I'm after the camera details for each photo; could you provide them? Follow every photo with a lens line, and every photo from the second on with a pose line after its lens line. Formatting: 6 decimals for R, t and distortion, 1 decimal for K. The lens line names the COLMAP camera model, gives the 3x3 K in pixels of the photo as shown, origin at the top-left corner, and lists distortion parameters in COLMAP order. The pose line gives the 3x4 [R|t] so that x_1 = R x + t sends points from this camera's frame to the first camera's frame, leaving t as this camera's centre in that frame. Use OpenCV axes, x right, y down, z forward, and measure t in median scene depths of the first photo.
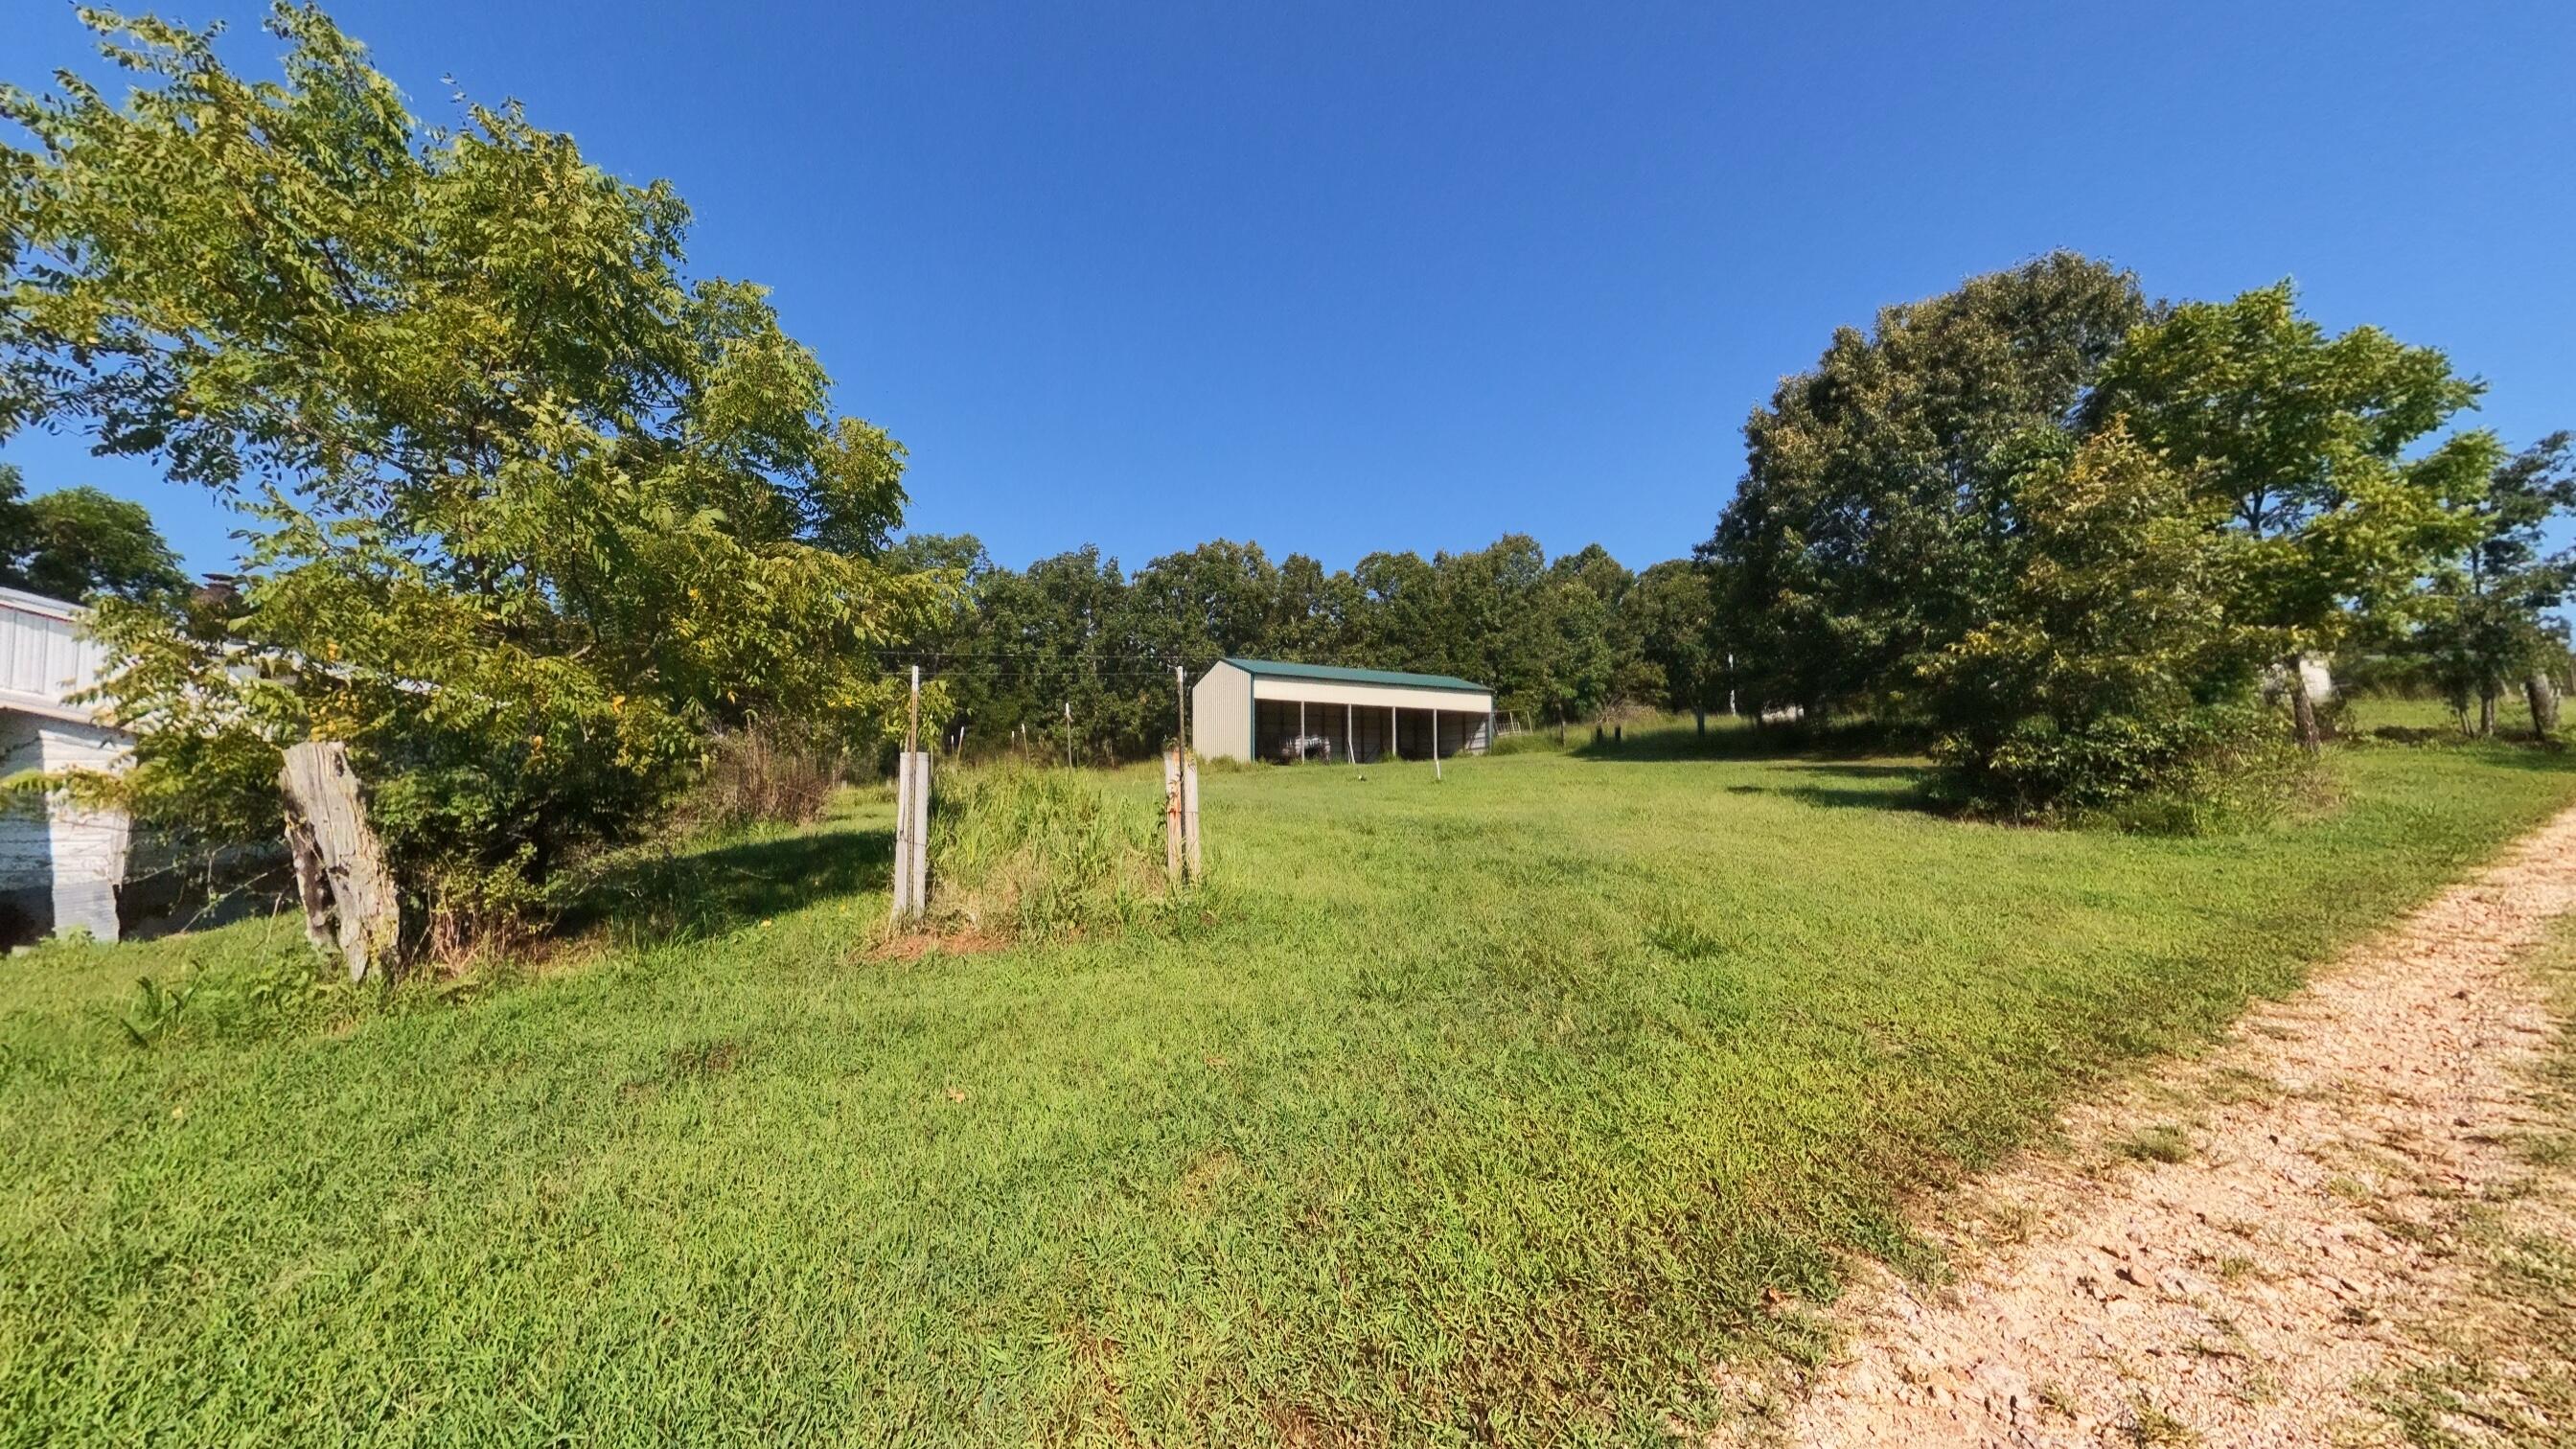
lens RADIAL K [[863.9, 0, 1288.4], [0, 863.9, 724.4], [0, 0, 1]] dist [0.000190, -0.000005]
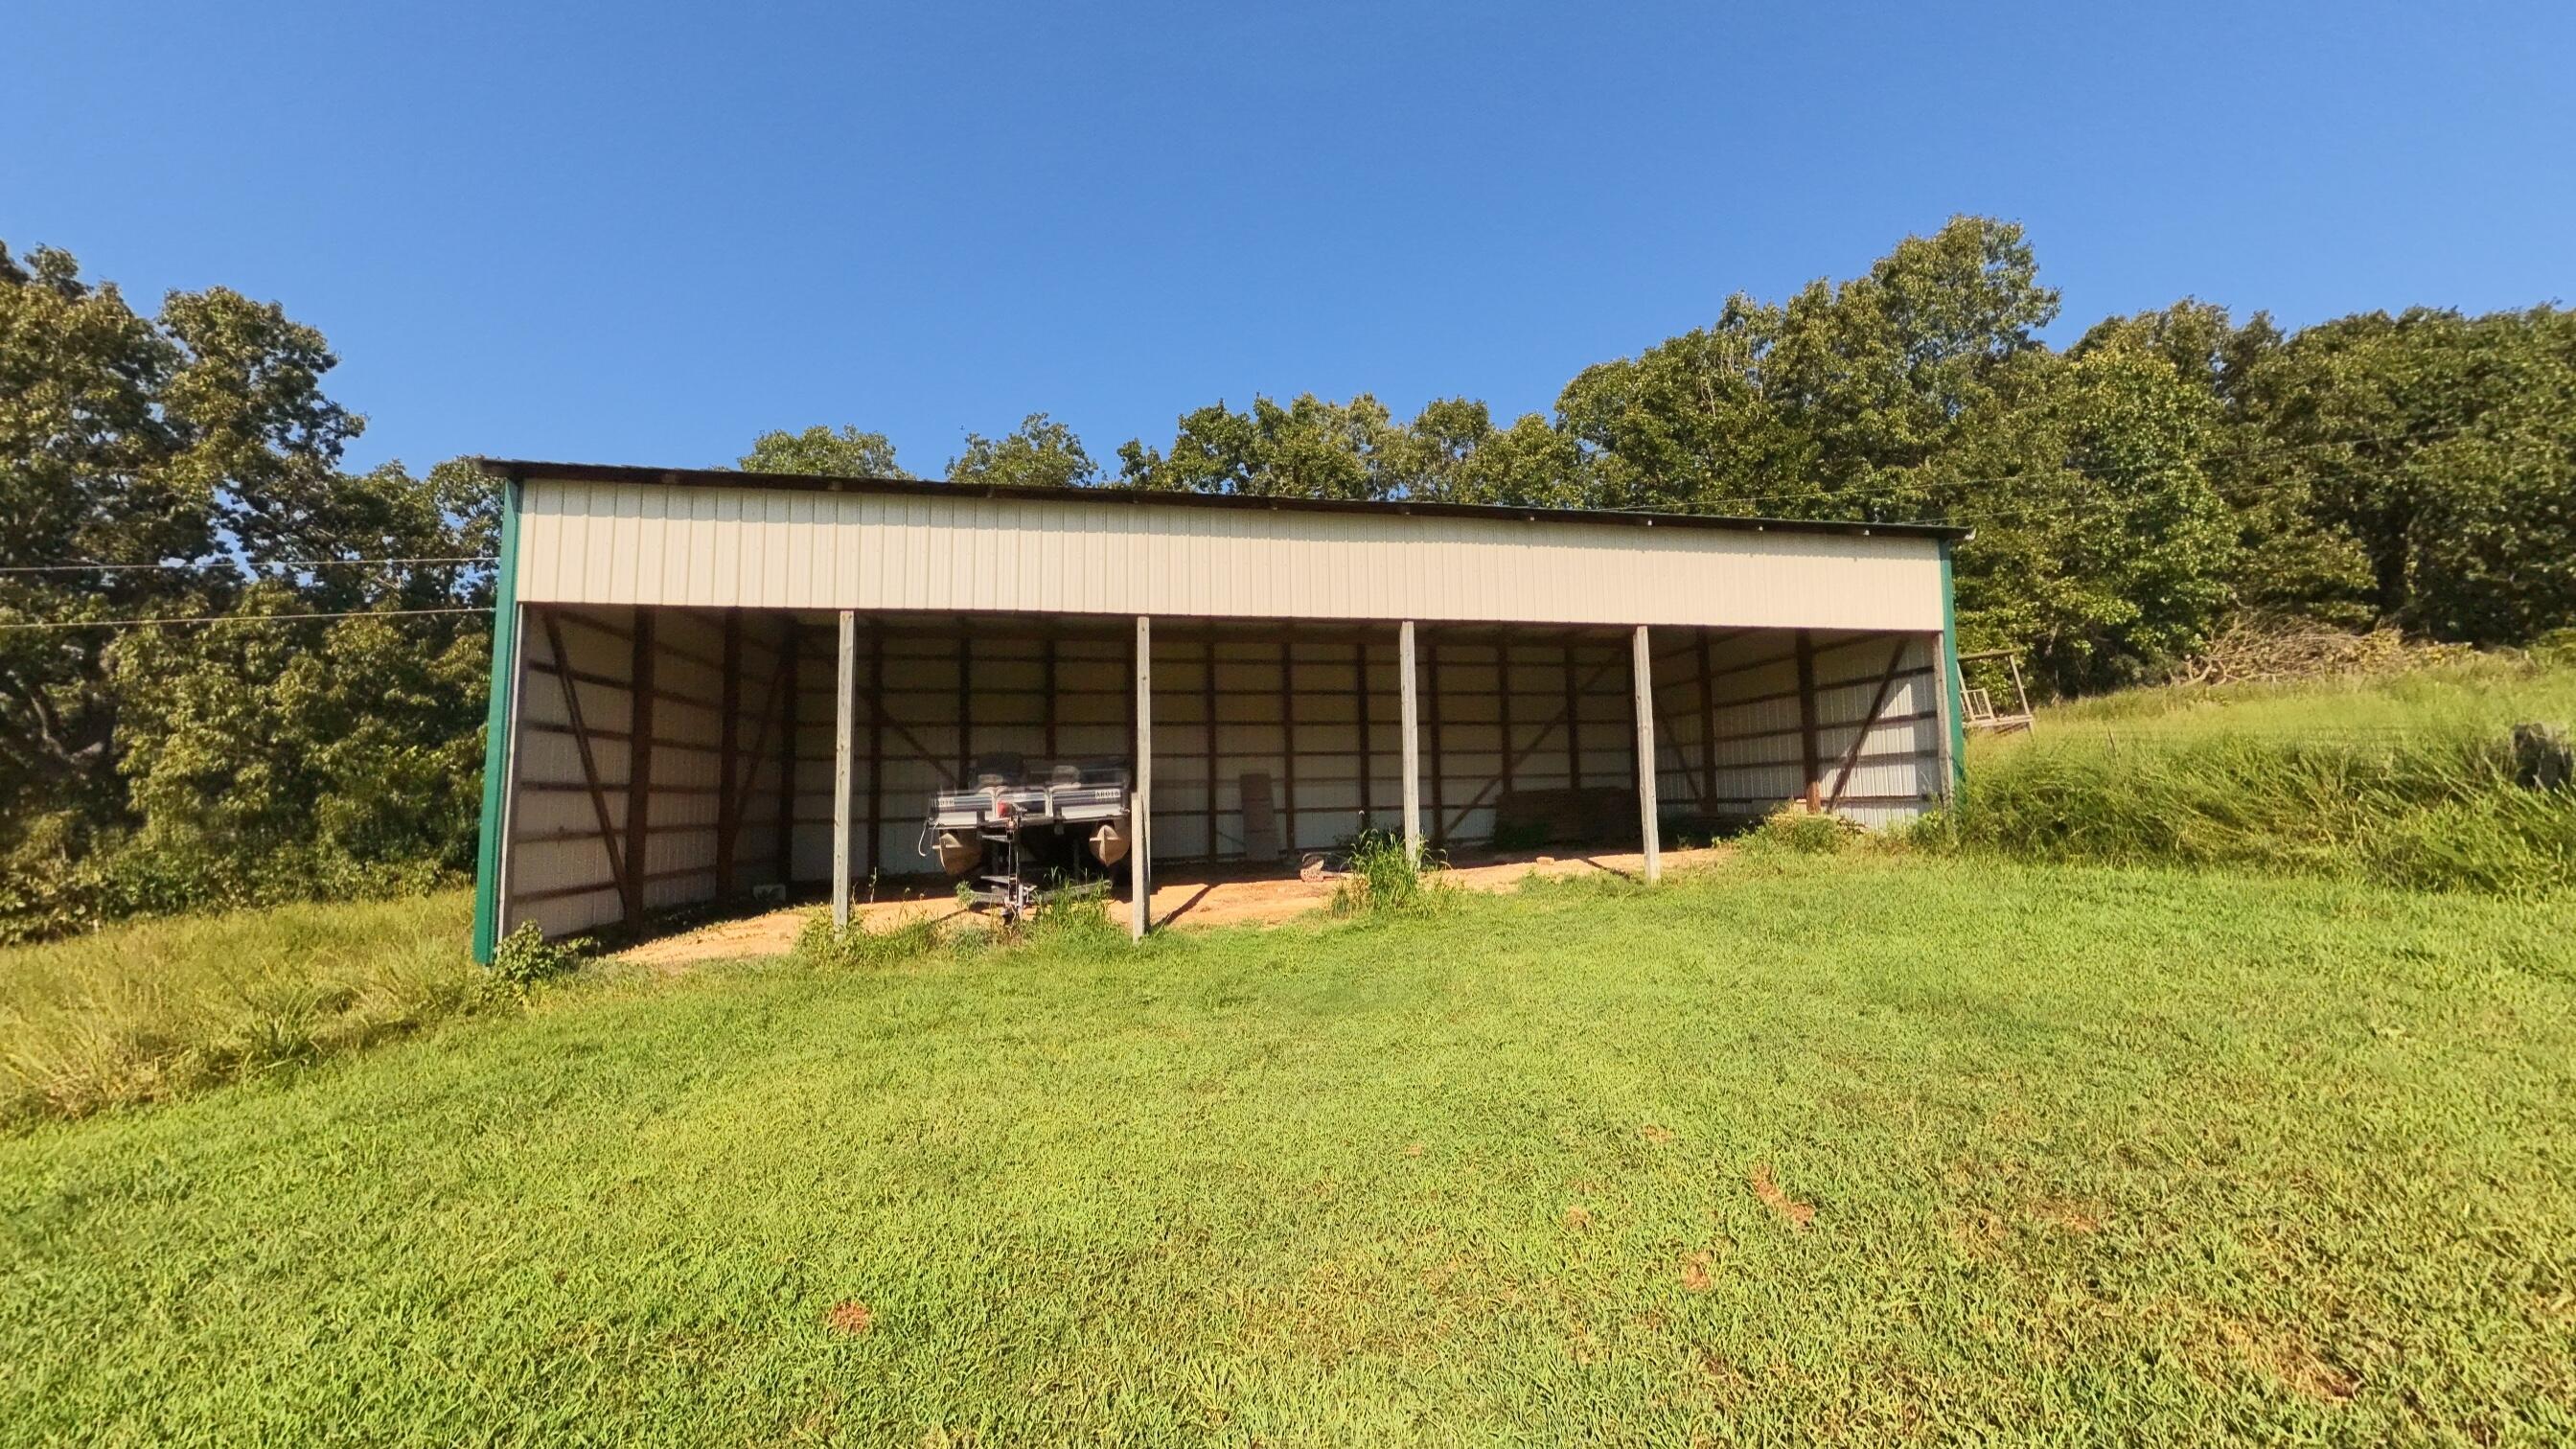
lens RADIAL K [[863.9, 0, 1284.2], [0, 863.9, 725.0], [0, 0, 1]] dist [0.000190, -0.000005]
pose [[0.936634, -0.038593, -0.348178, 0.108516], [0.039513, 0.999209, -0.004461, 0.002905], [0.348075, -0.009579, 0.937418, 0.522608]]
